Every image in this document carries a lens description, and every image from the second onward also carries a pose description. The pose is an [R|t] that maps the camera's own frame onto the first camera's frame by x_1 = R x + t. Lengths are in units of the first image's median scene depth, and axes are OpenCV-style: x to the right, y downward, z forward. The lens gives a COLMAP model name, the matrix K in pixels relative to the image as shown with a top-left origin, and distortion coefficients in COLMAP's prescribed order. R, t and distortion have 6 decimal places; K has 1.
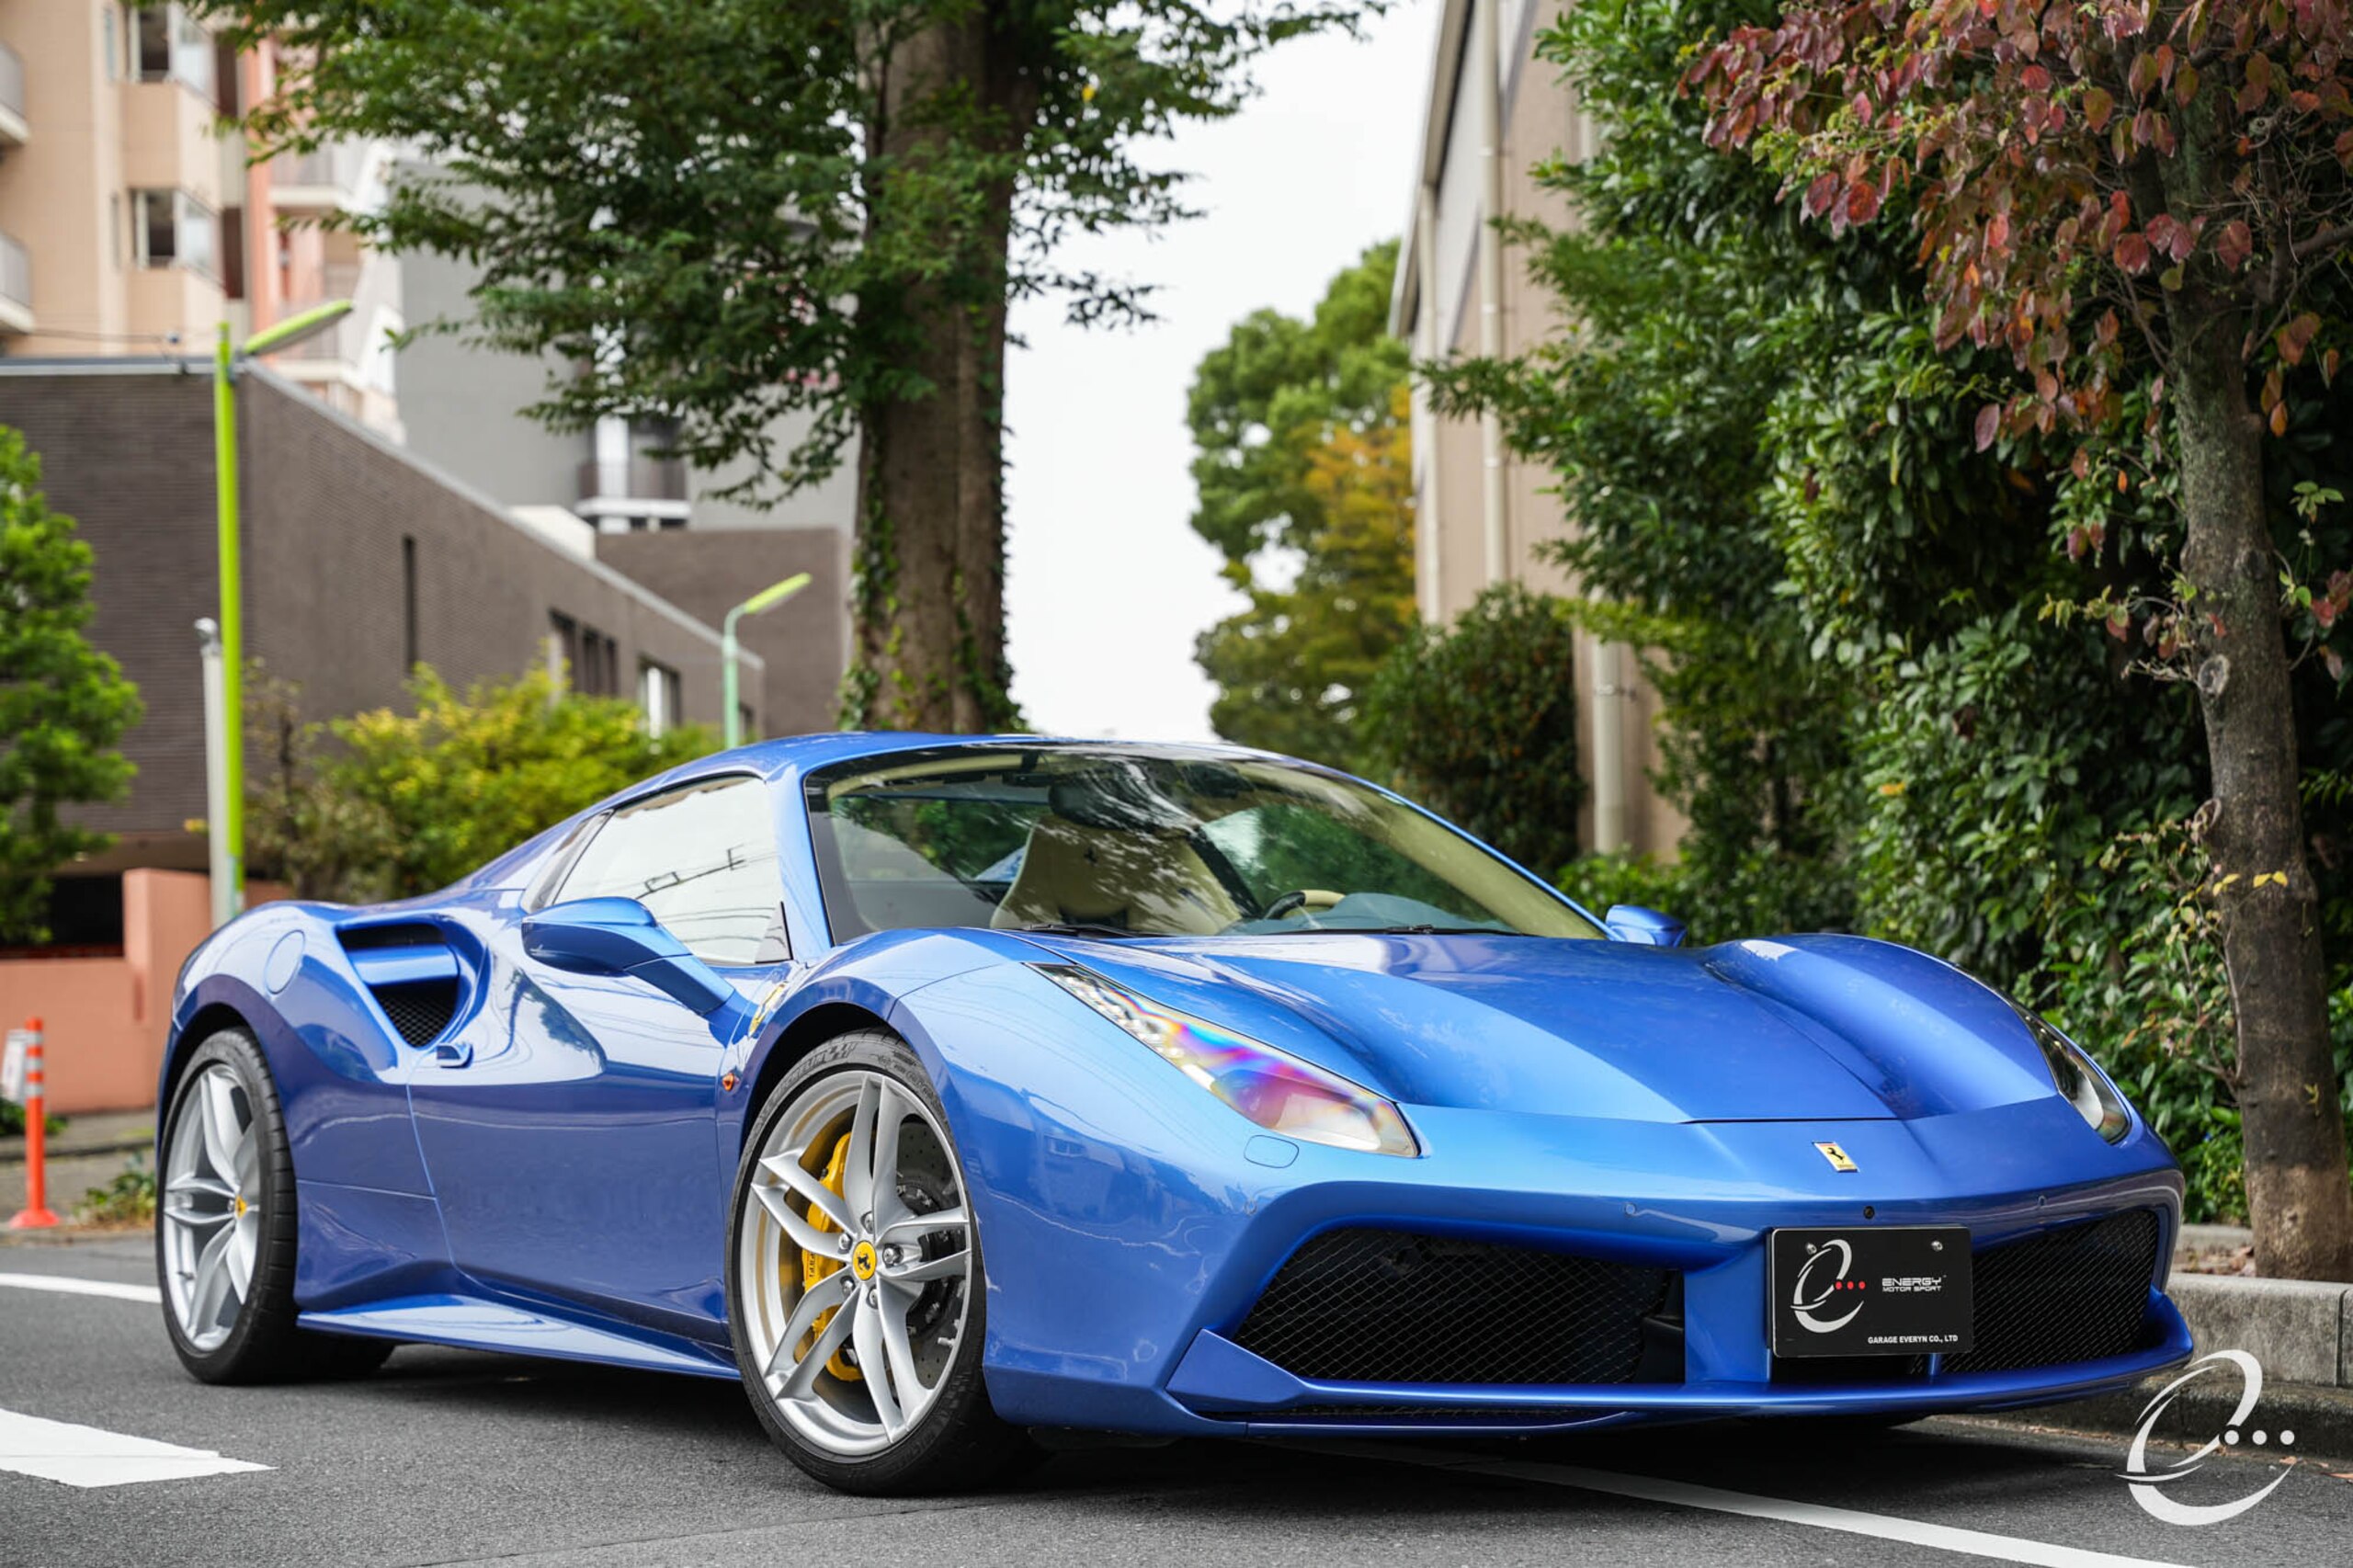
lens RADIAL K [[4495.1, 0, 1170.7], [0, 4495.1, 687.2], [0, 0, 1]] dist [0.488156, -0.101358]
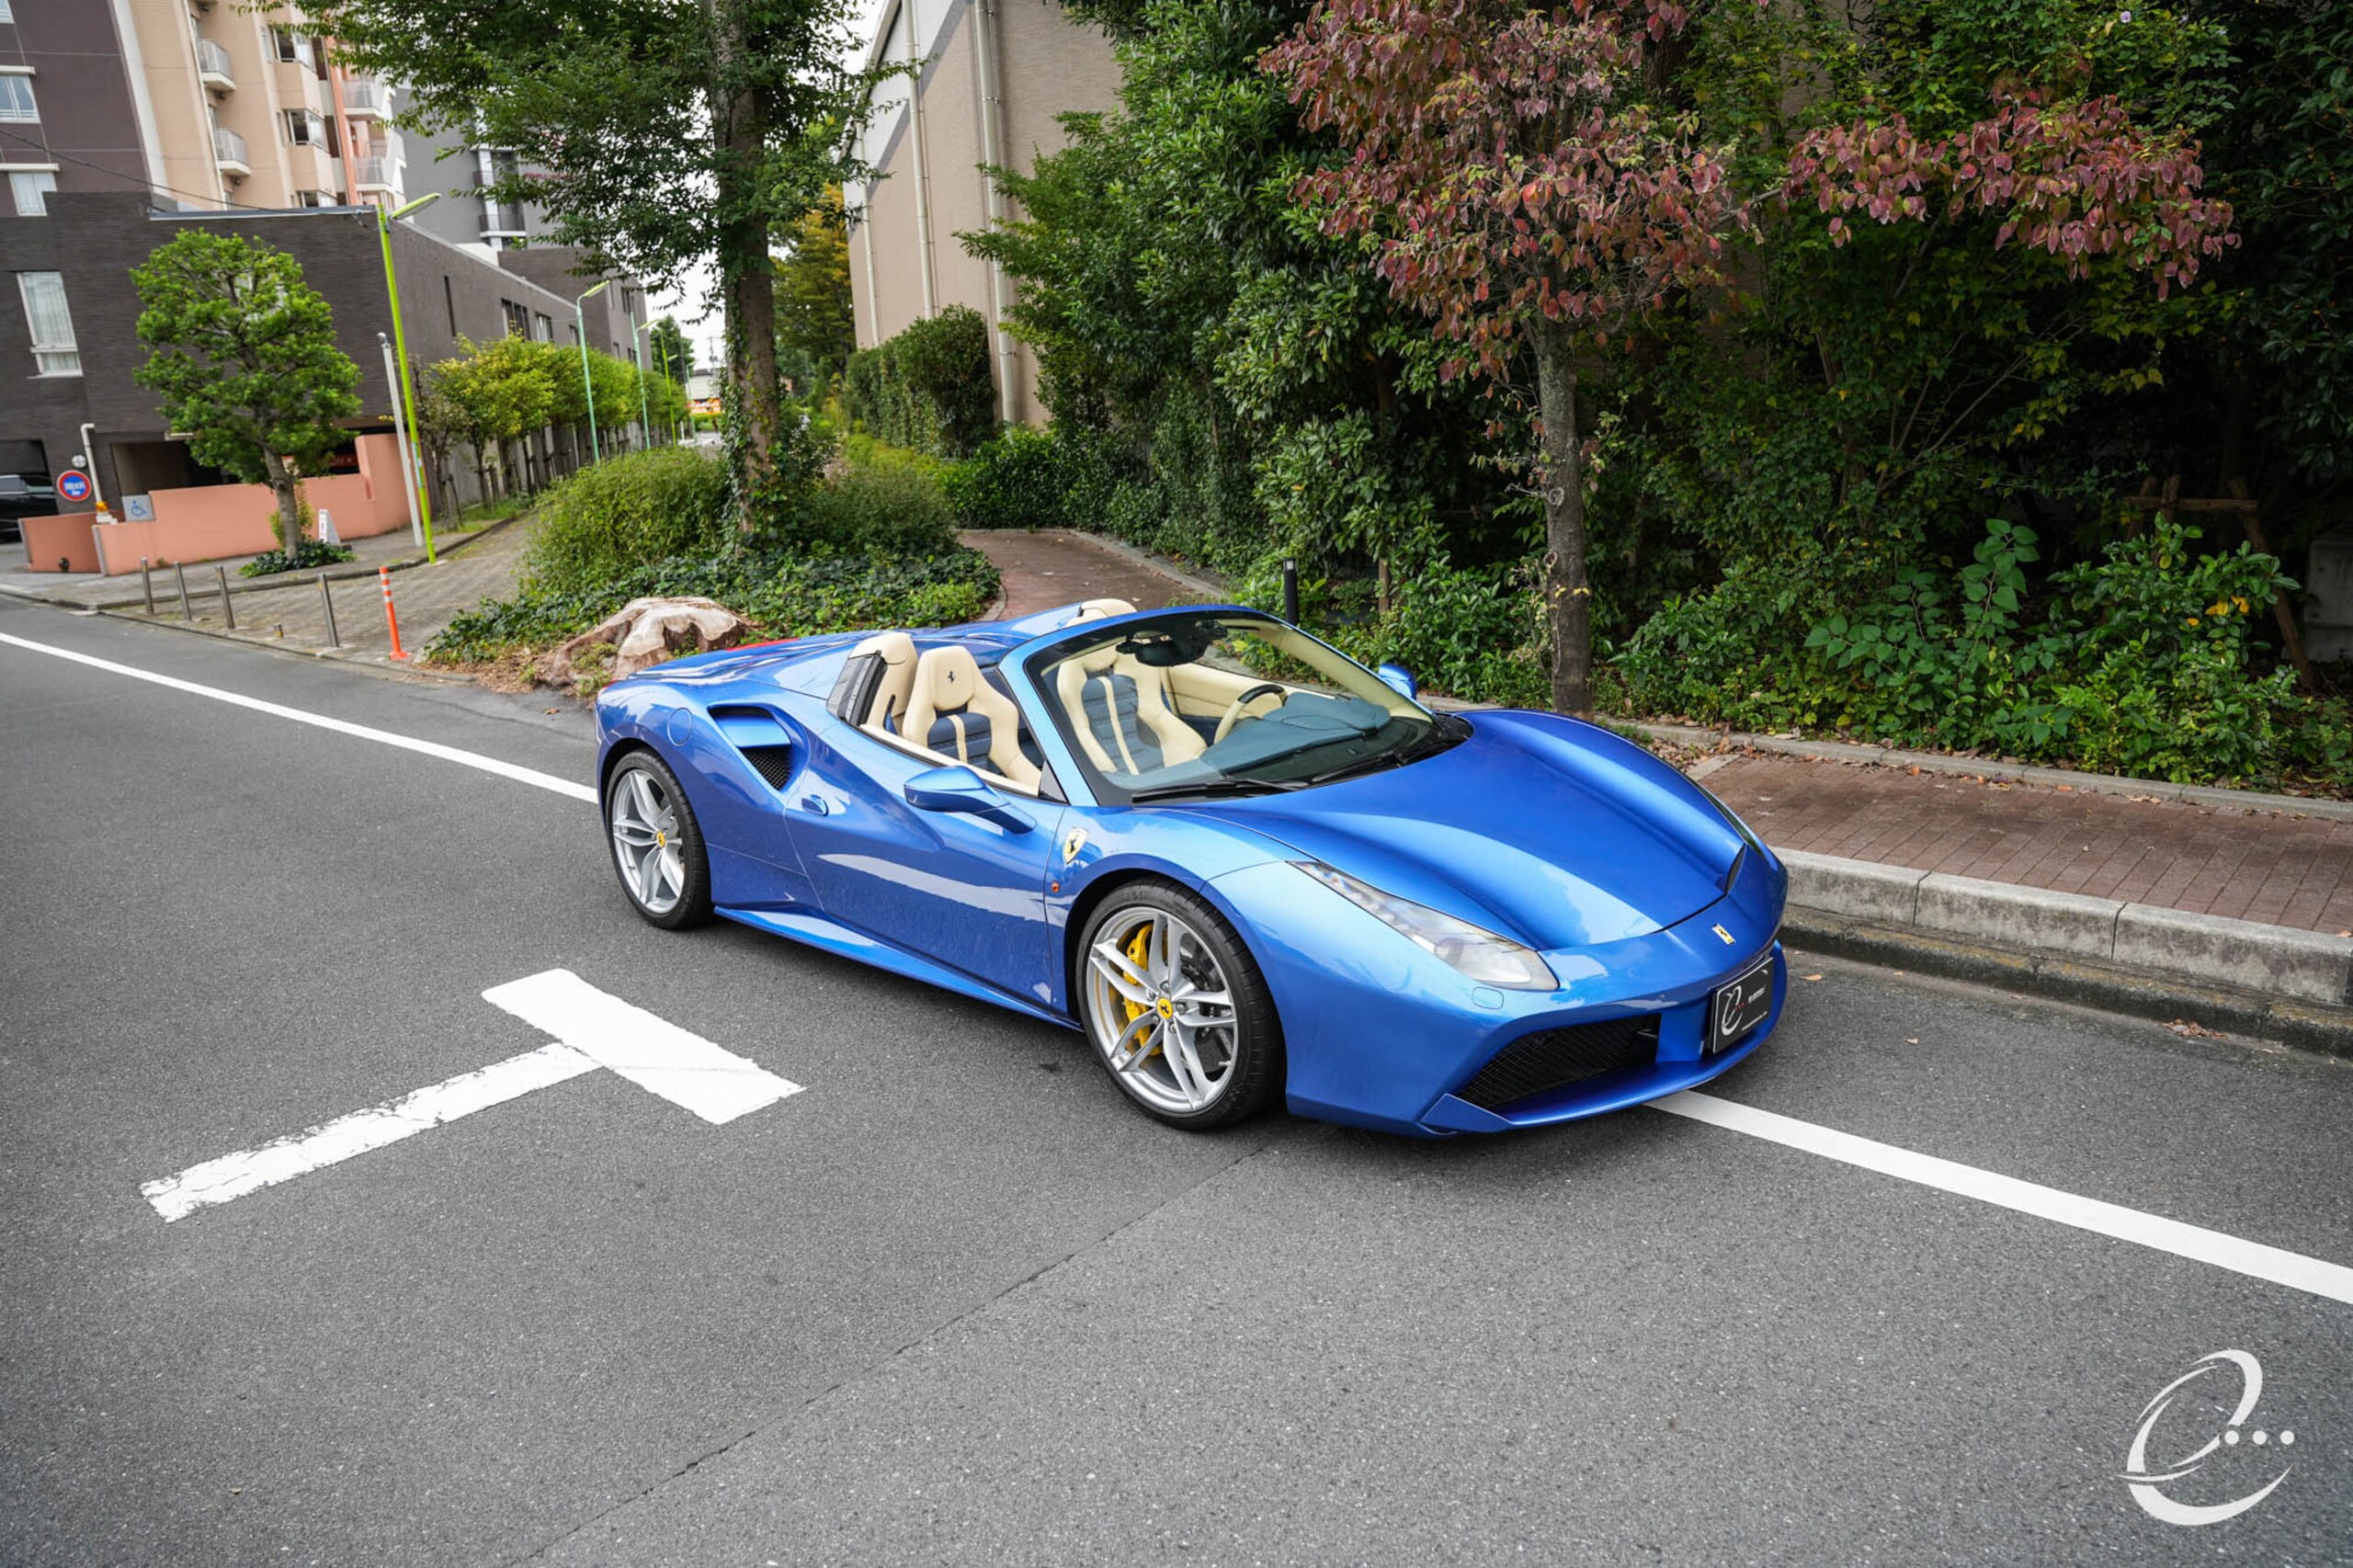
lens RADIAL K [[1610.5, 0, 1193.2], [0, 1610.5, 777.5], [0, 0, 1]] dist [-0.152589, 0.120723]
pose [[0.957514, -0.094938, 0.272313, -0.080958], [0.007897, 0.952537, 0.304321, -0.054951], [-0.288280, -0.289241, 0.912817, 0.163430]]
